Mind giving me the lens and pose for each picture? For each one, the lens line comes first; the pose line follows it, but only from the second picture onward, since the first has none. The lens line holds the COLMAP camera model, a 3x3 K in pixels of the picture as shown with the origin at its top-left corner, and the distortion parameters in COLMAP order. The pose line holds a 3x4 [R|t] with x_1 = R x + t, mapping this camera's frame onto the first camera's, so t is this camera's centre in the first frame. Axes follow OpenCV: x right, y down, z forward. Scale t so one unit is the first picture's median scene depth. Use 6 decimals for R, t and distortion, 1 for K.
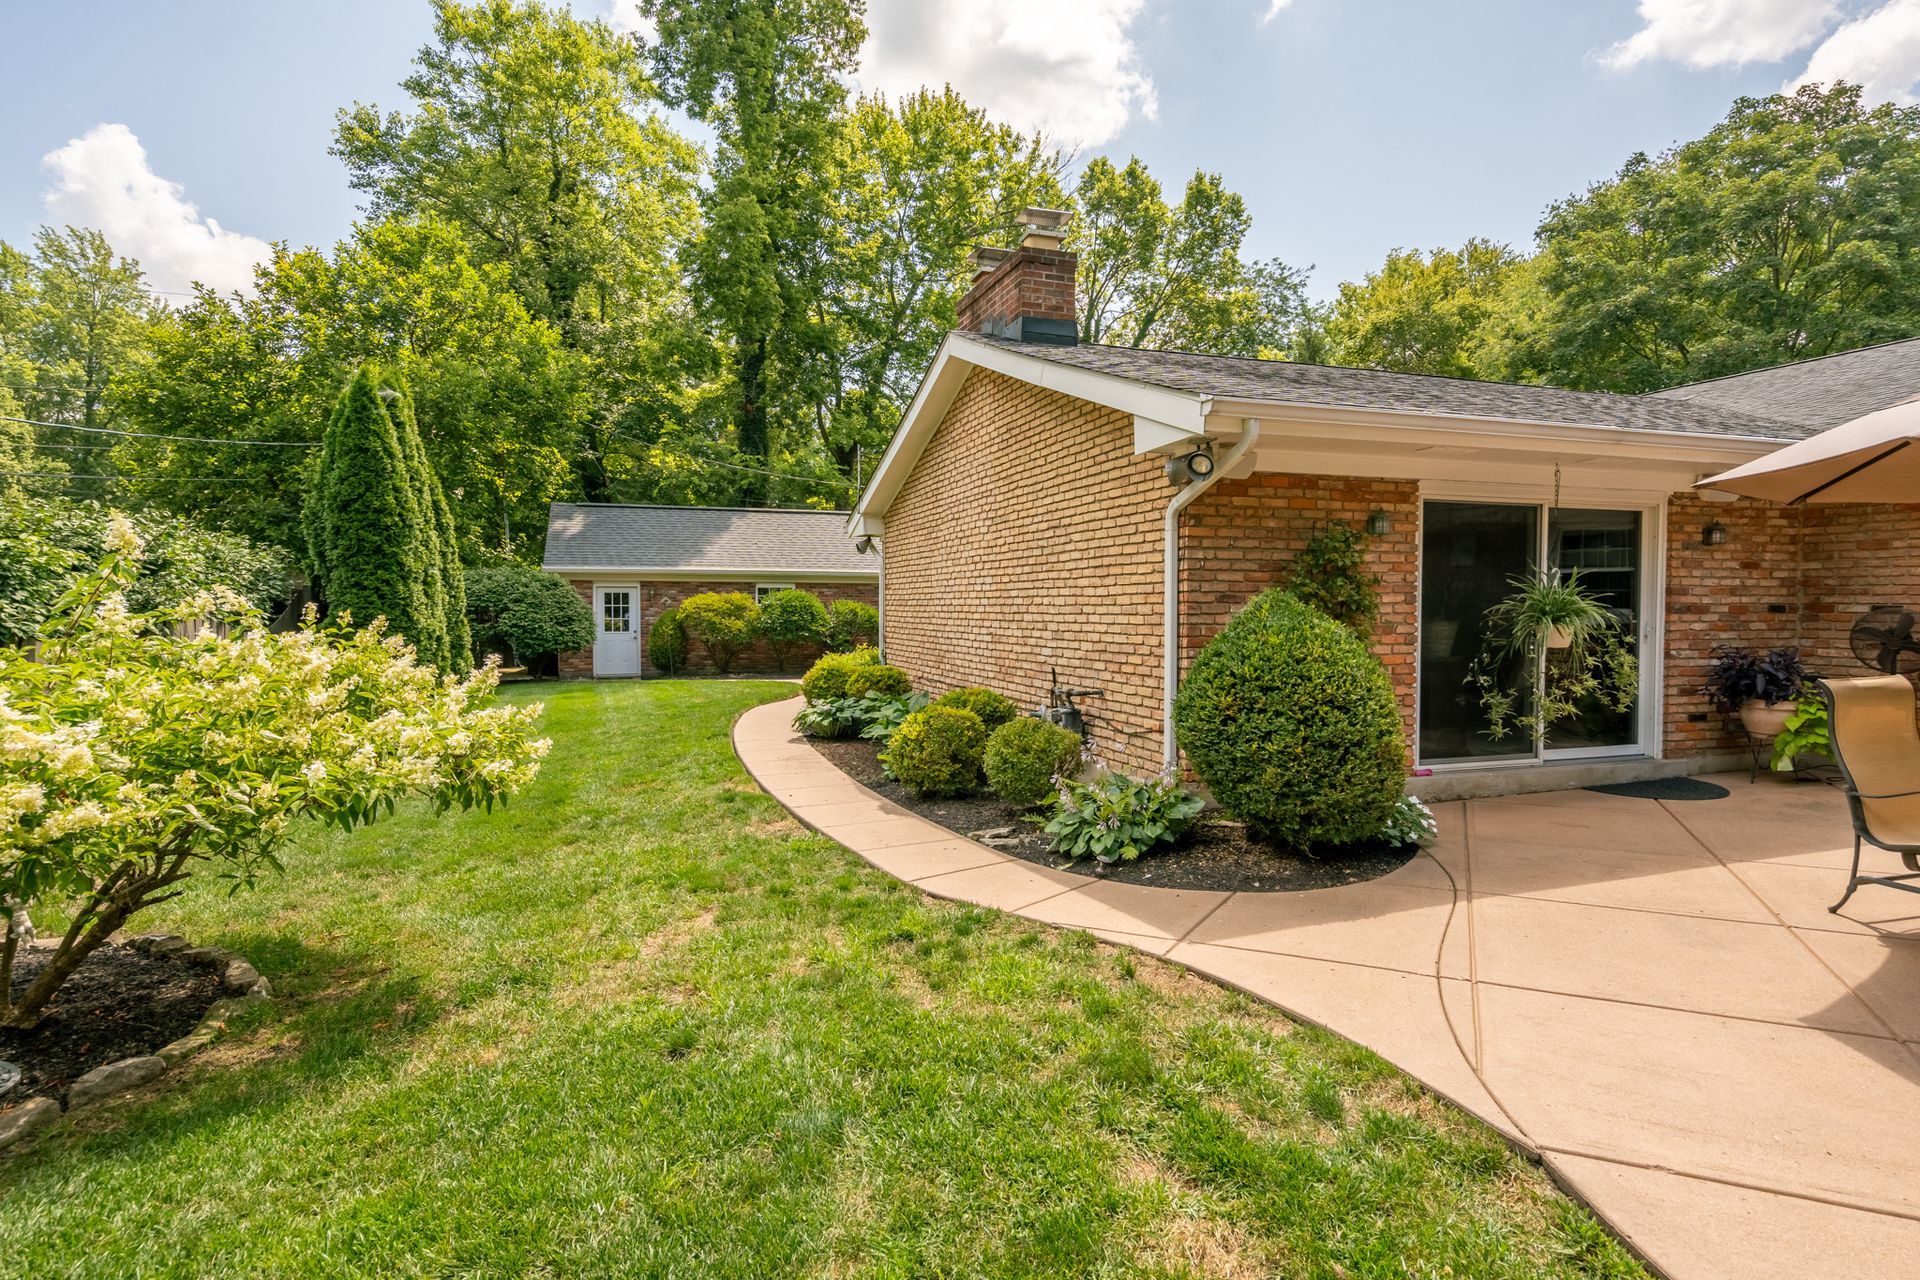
lens RADIAL K [[998.5, 0, 954.7], [0, 998.5, 649.3], [0, 0, 1]] dist [0.004050, -0.001136]
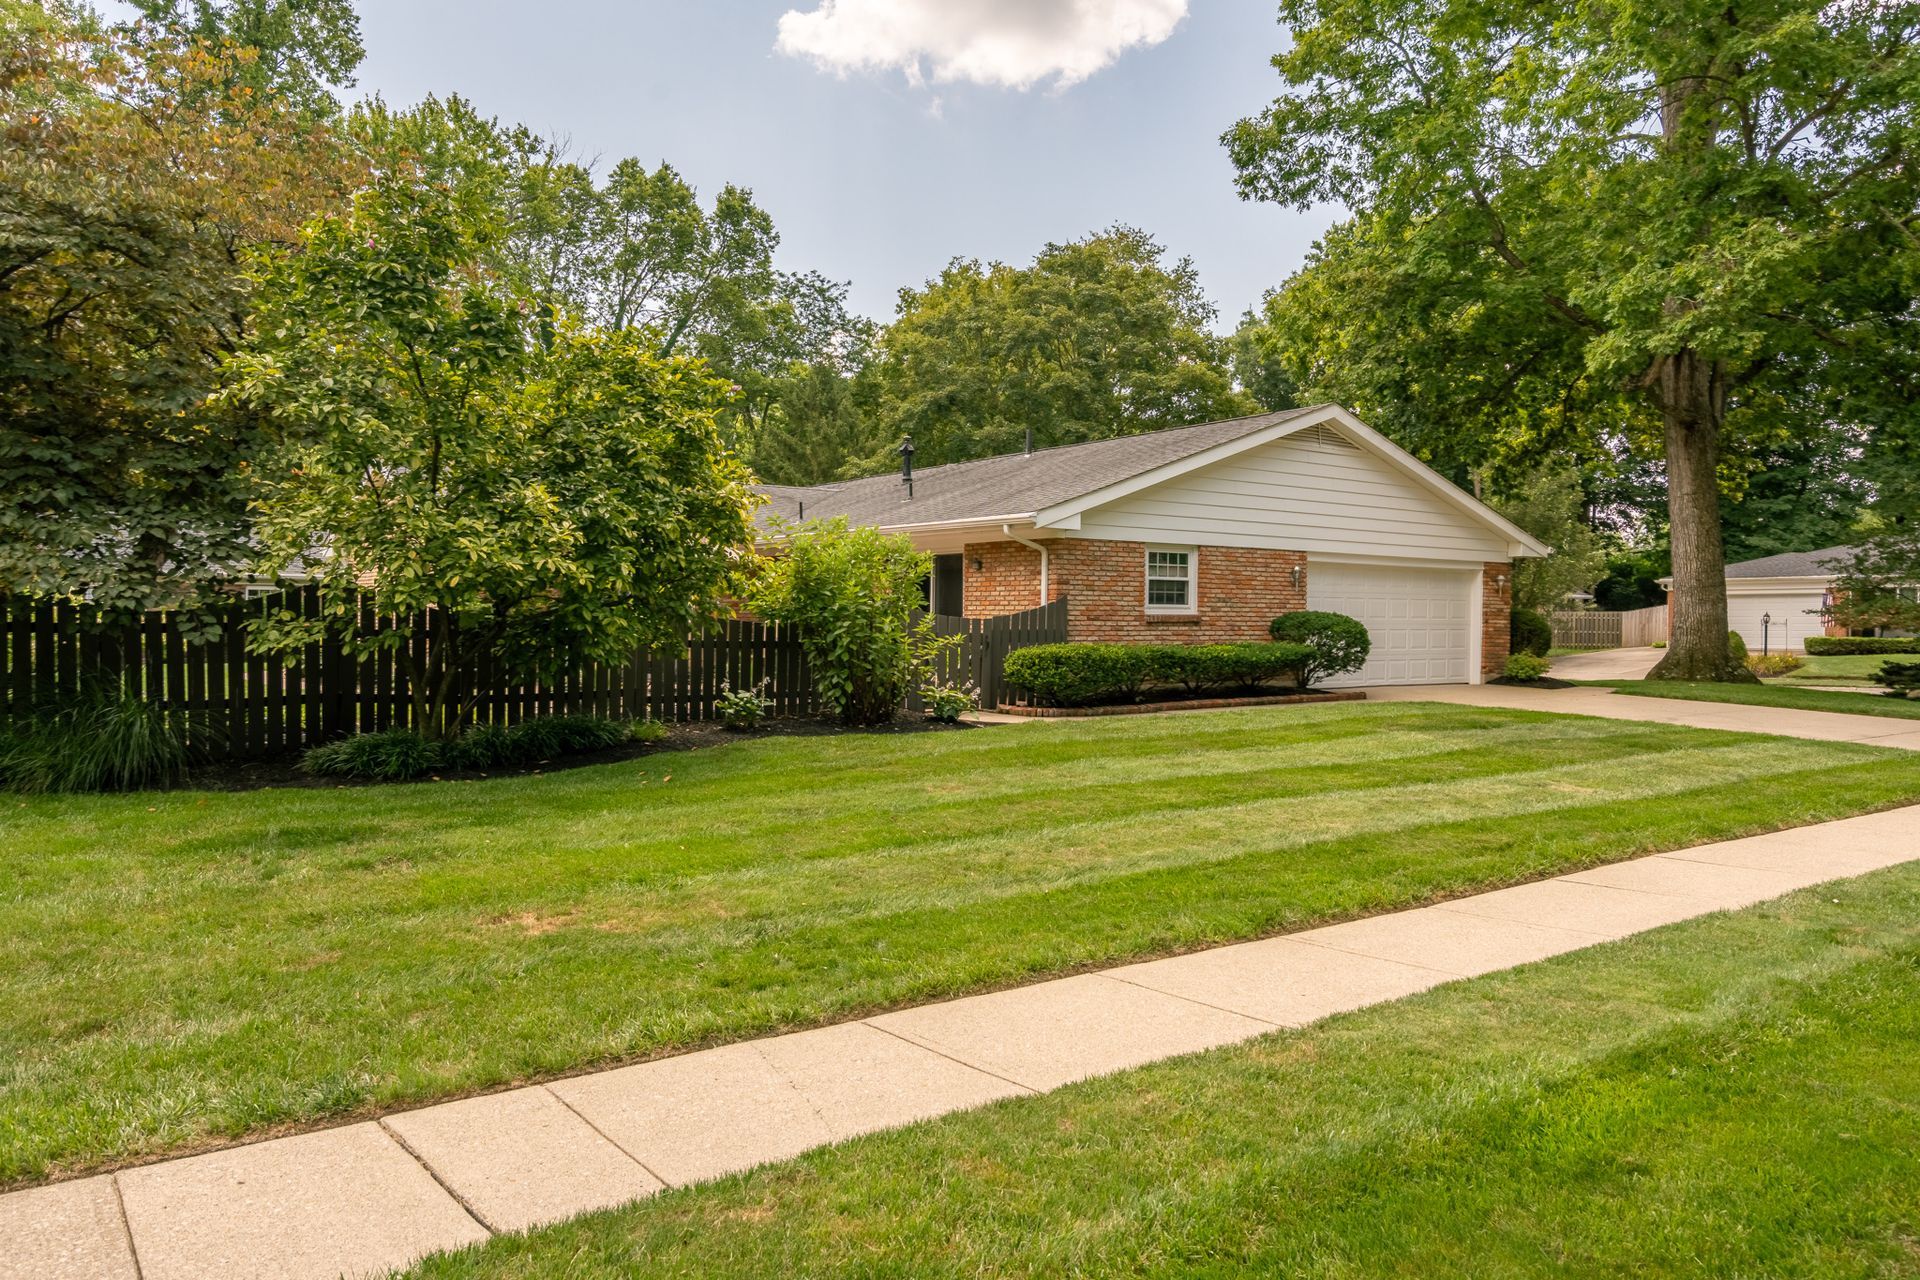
lens RADIAL K [[1331.5, 0, 965.4], [0, 1331.5, 644.2], [0, 0, 1]] dist [0.004676, -0.002243]
pose [[0.951072, 0.003468, 0.308951, 0.313977], [0.004057, 0.999711, -0.023709, 0.118632], [-0.308944, 0.023802, 0.950783, -1.944228]]
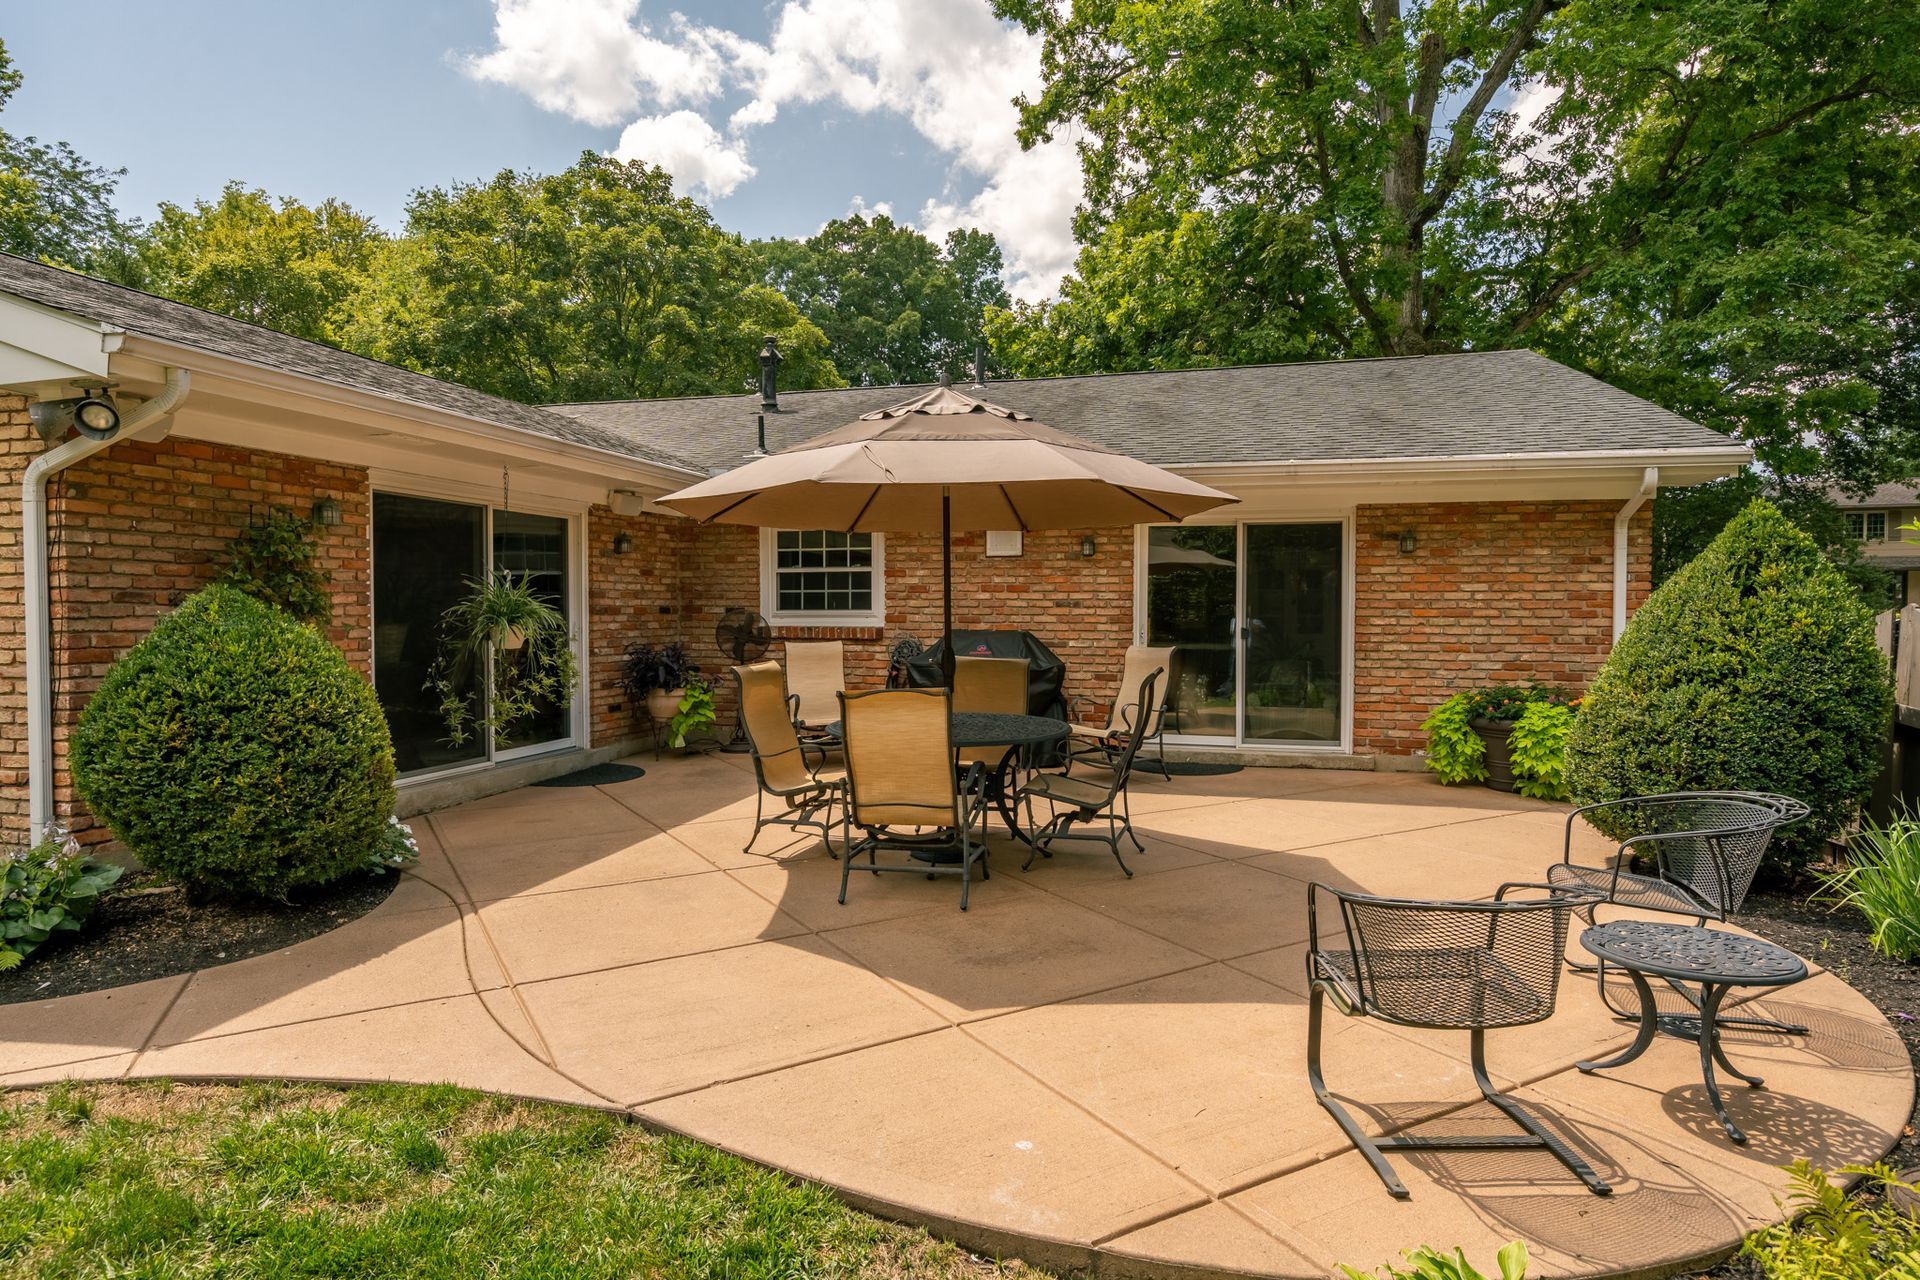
lens RADIAL K [[1093.1, 0, 961.3], [0, 1093.1, 649.1], [0, 0, 1]] dist [-0.002774, -0.001153]
pose [[0.542435, -0.030762, 0.839534, -0.061672], [0.035701, 0.999271, 0.013548, 0.000025], [-0.839339, 0.022623, 0.543137, 0.014353]]
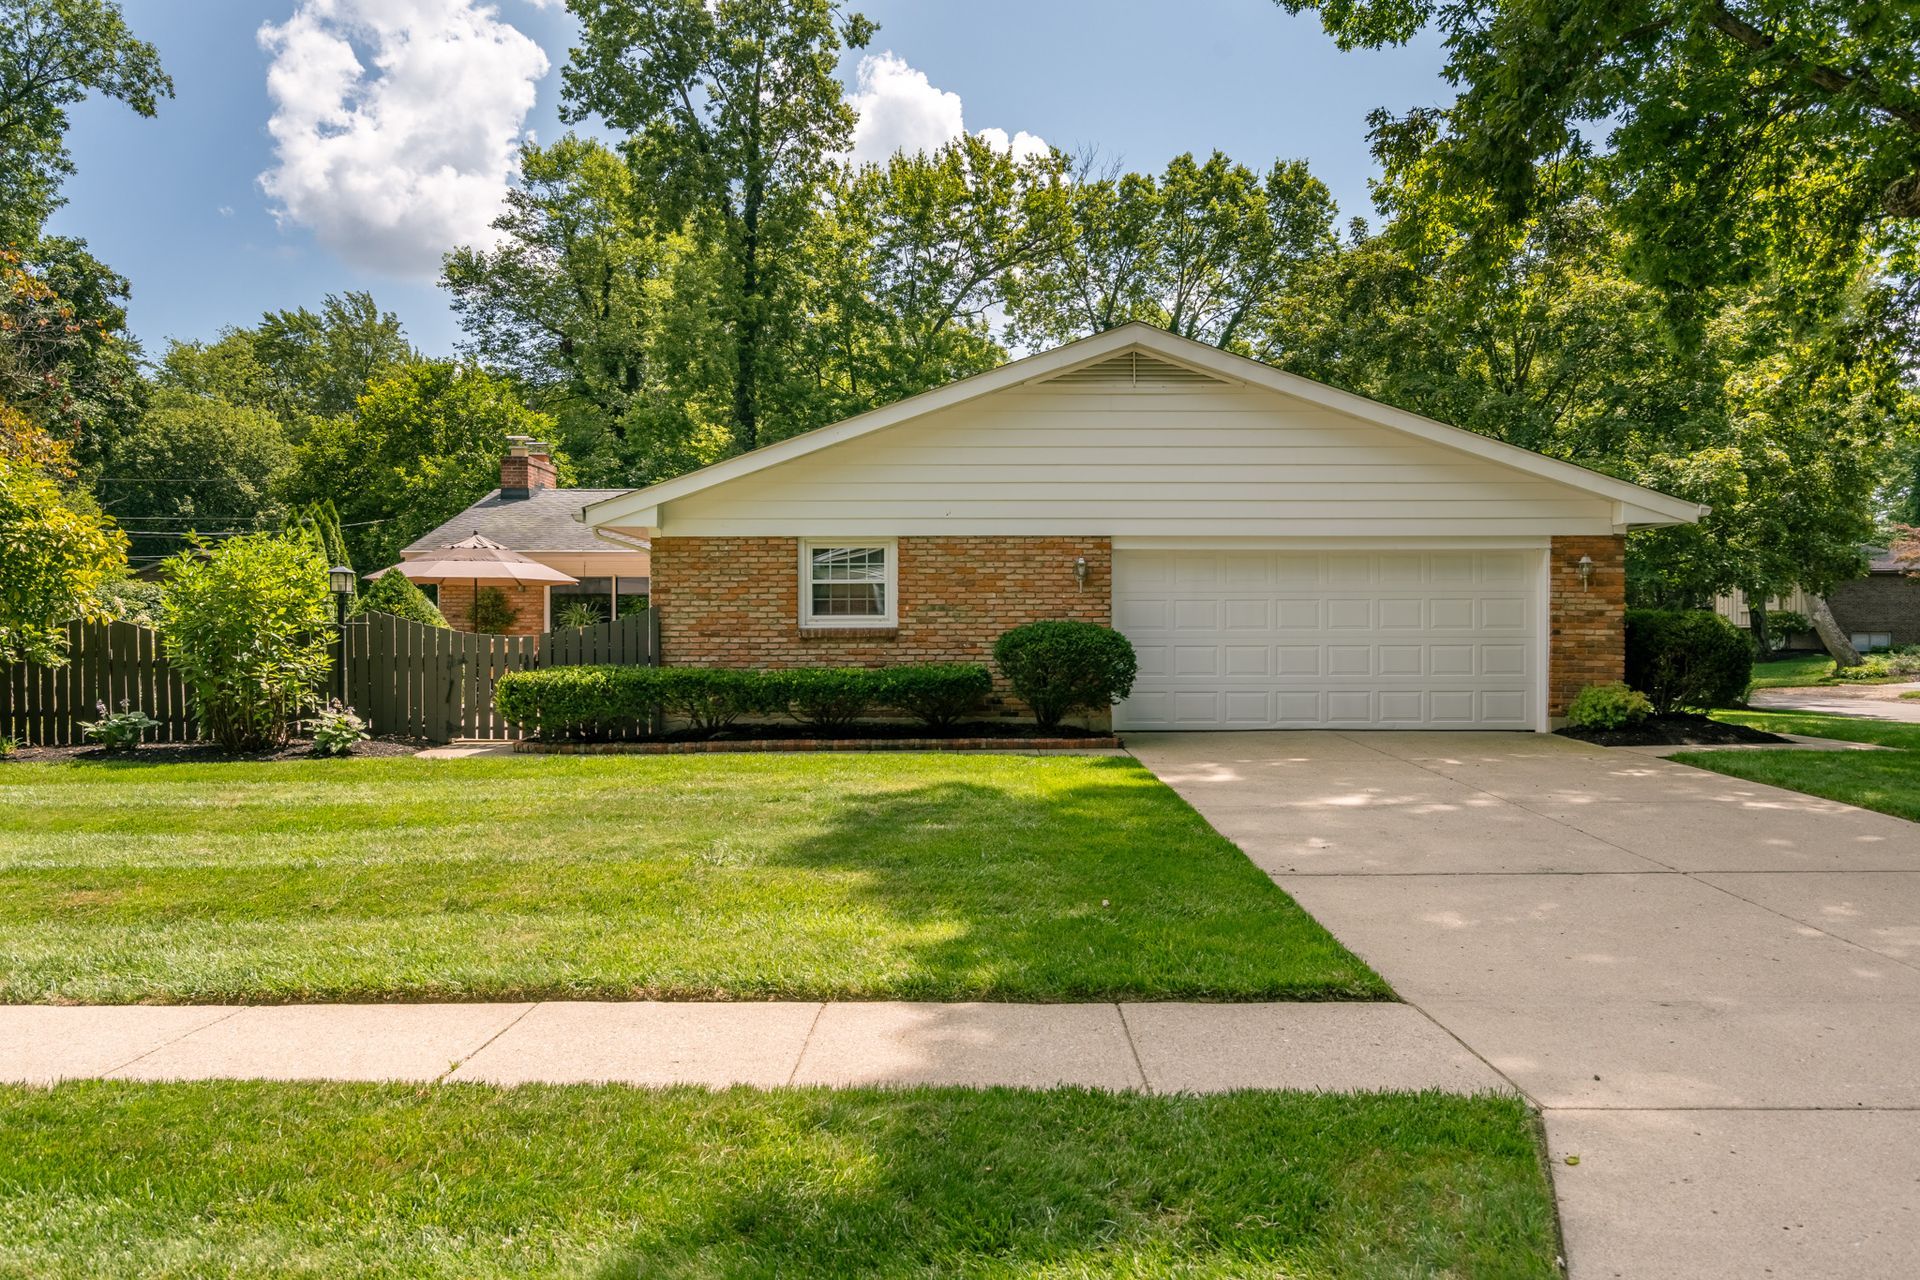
lens RADIAL K [[1331.5, 0, 956.8], [0, 1331.5, 678.8], [0, 0, 1]] dist [0.004676, -0.002243]
pose [[0.944416, 0.013062, -0.328492, 2.076510], [-0.015145, 0.999878, -0.003786, 0.087258], [0.328403, 0.008551, 0.944499, -1.511037]]
